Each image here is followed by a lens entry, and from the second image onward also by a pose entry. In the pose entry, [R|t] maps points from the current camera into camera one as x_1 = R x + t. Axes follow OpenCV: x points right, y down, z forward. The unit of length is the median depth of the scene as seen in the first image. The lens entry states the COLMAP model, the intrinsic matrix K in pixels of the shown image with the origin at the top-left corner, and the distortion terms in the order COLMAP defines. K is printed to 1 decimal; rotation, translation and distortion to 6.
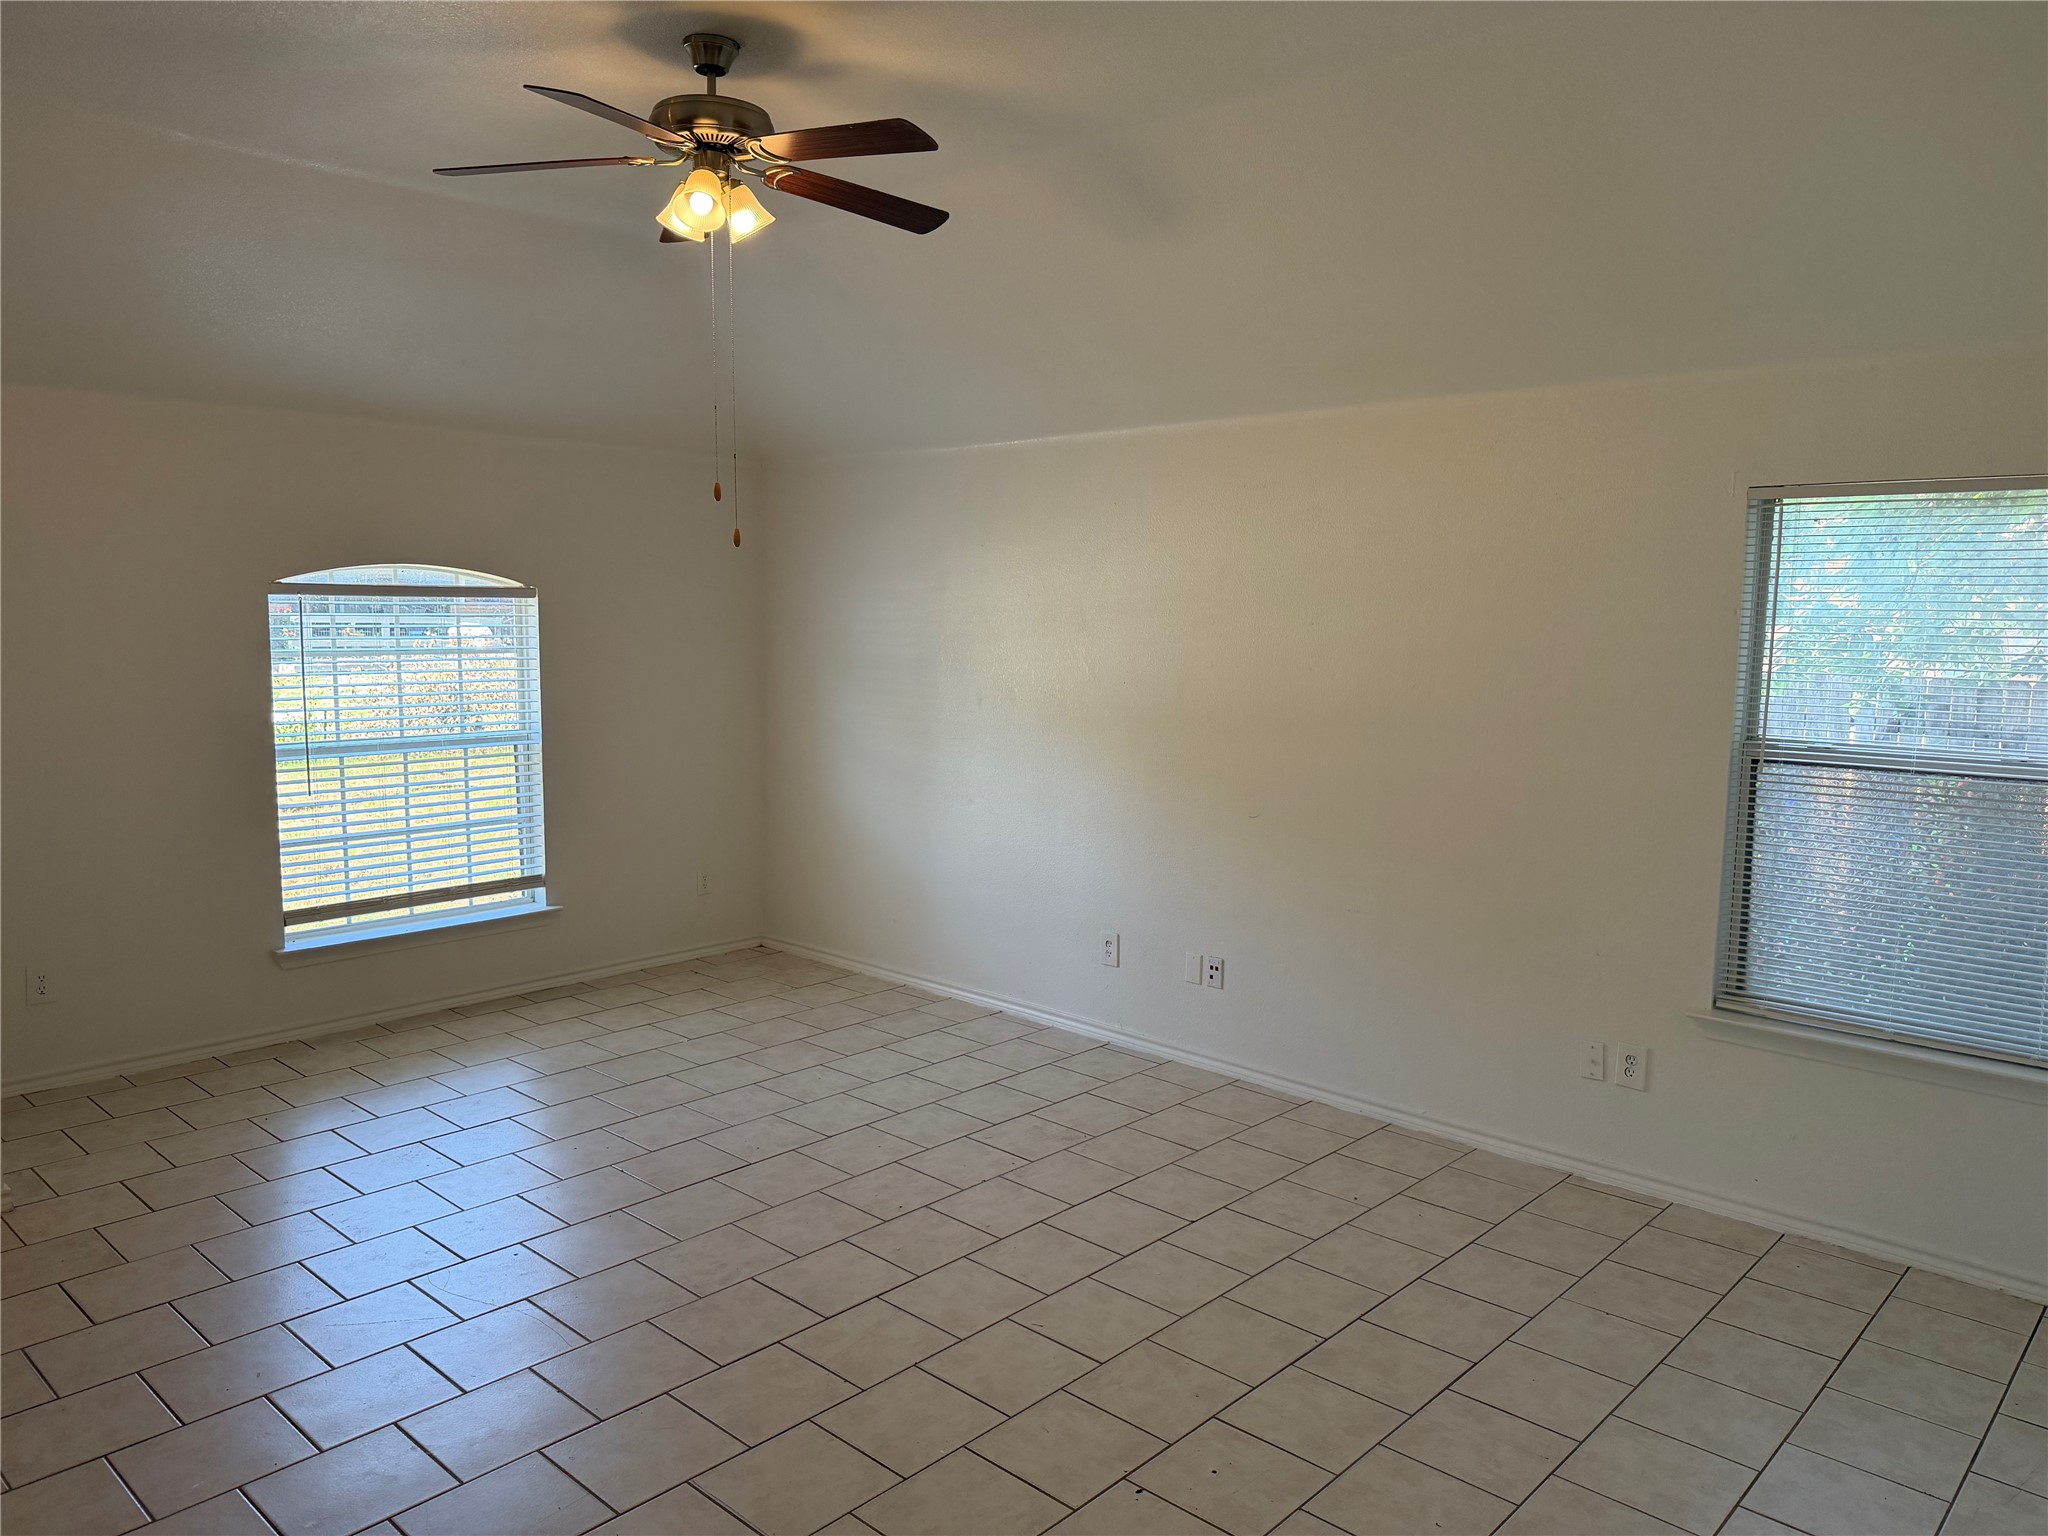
lens RADIAL K [[1446.9, 0, 1030.8], [0, 1446.9, 720.8], [0, 0, 1]] dist [0.059434, -0.079910]
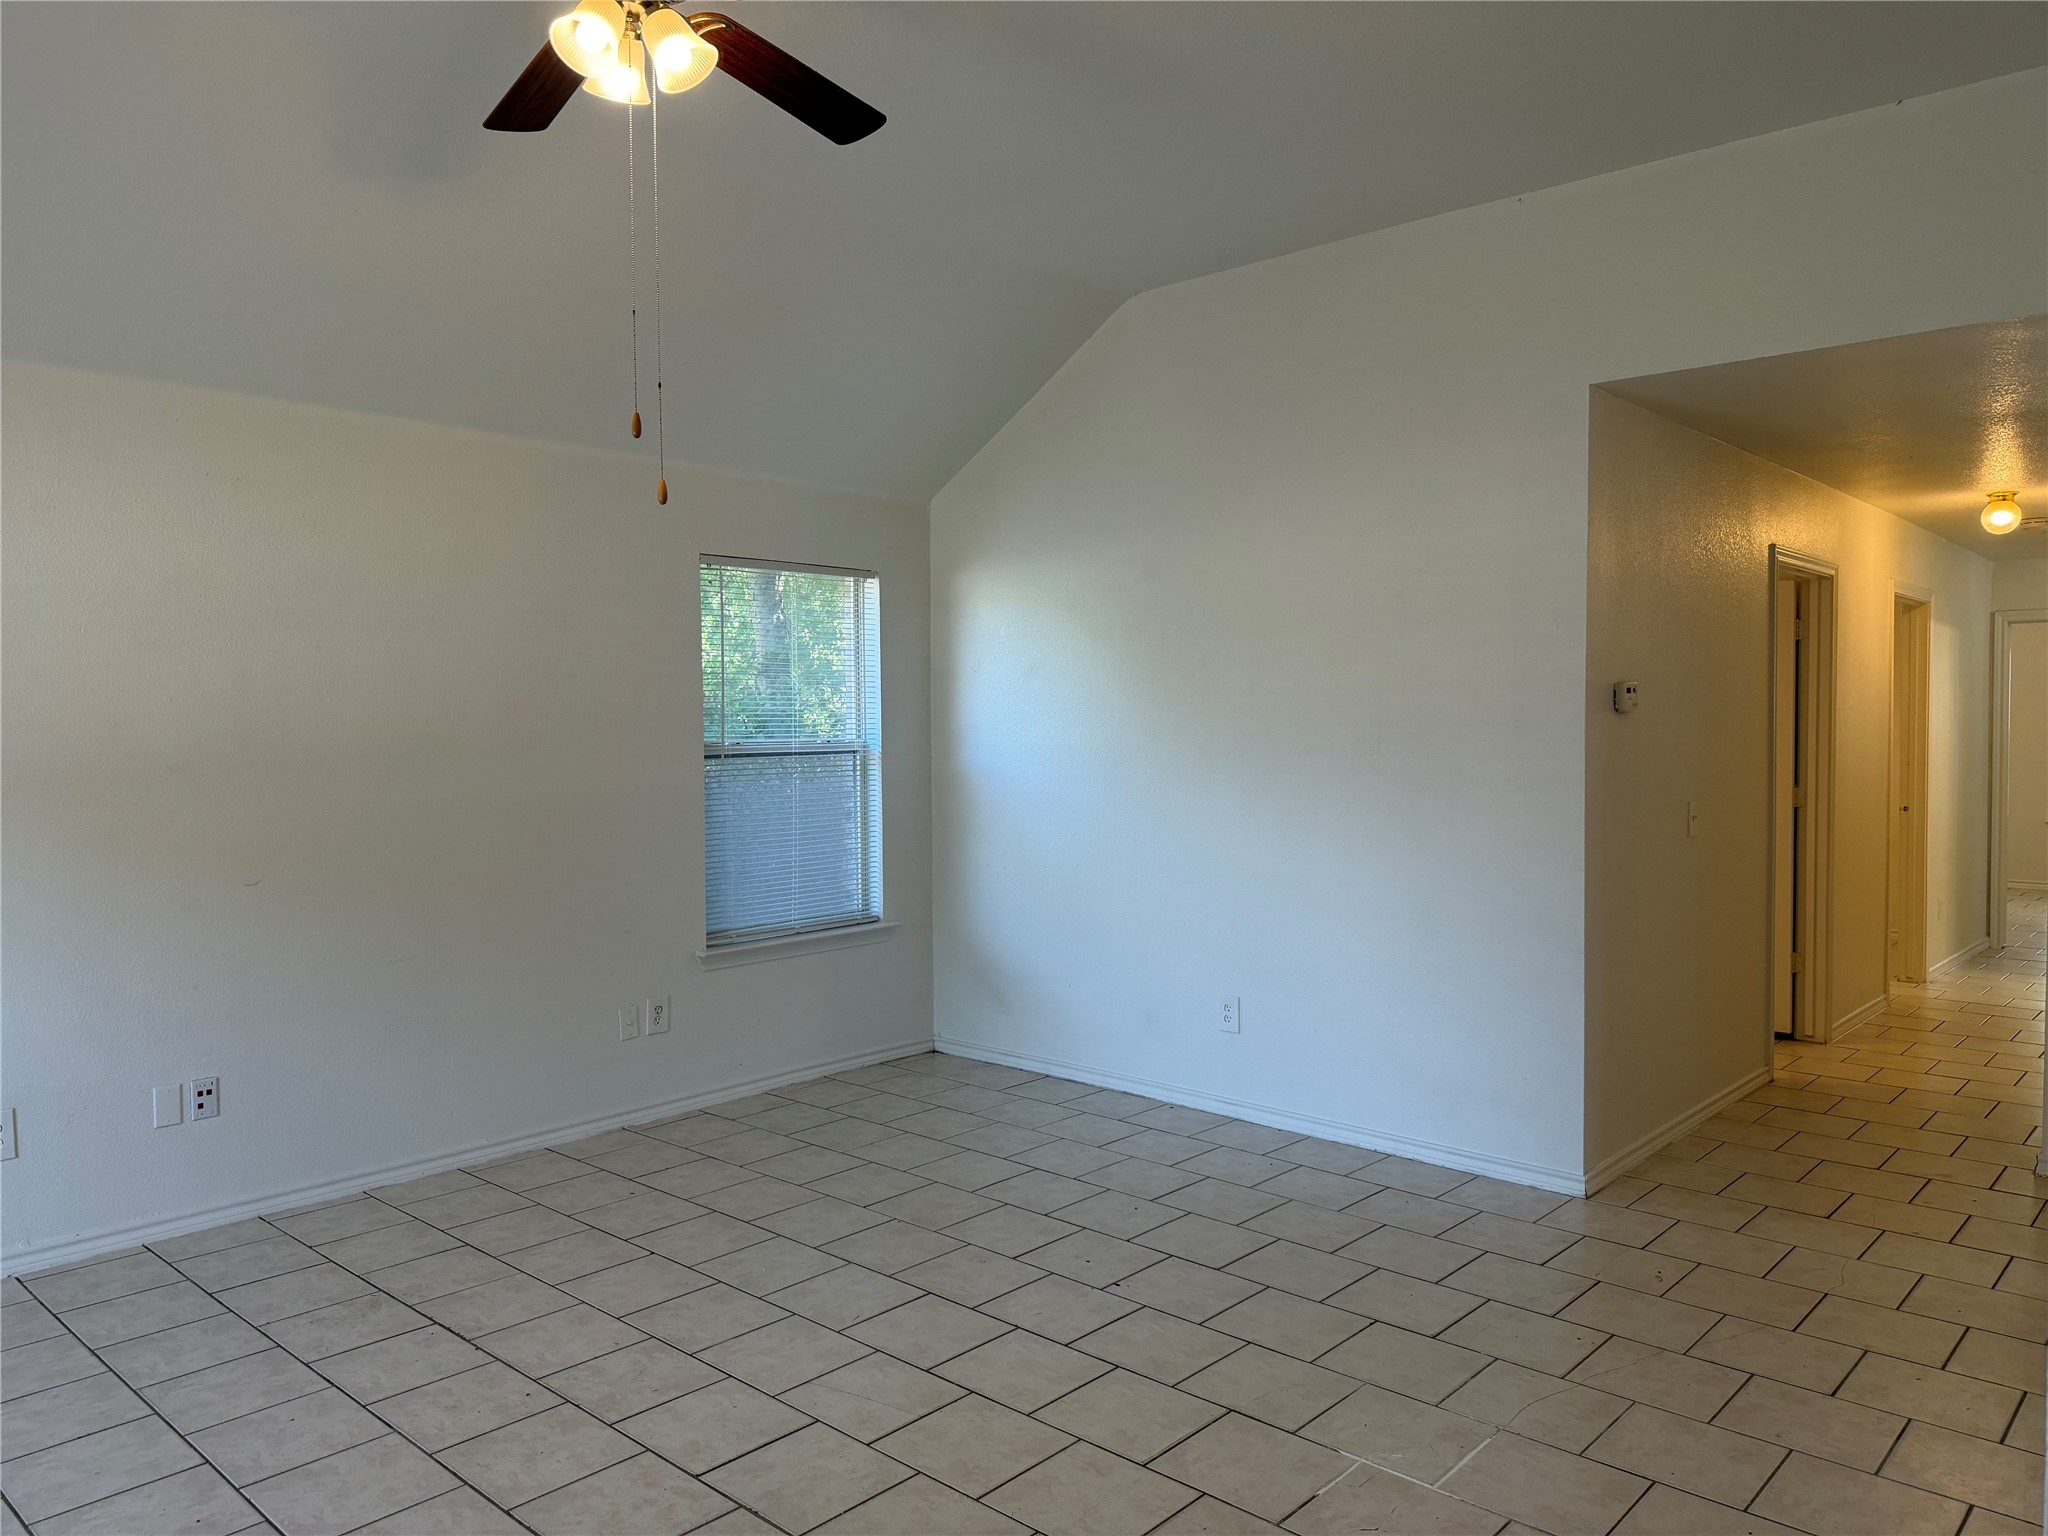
lens RADIAL K [[1458.7, 0, 1016.4], [0, 1458.7, 764.0], [0, 0, 1]] dist [0.012643, -0.008765]
pose [[-0.006815, -0.052084, 0.998619, -0.780920], [0.083492, 0.995126, 0.052471, -0.009736], [-0.996485, 0.083734, -0.002433, 0.679409]]
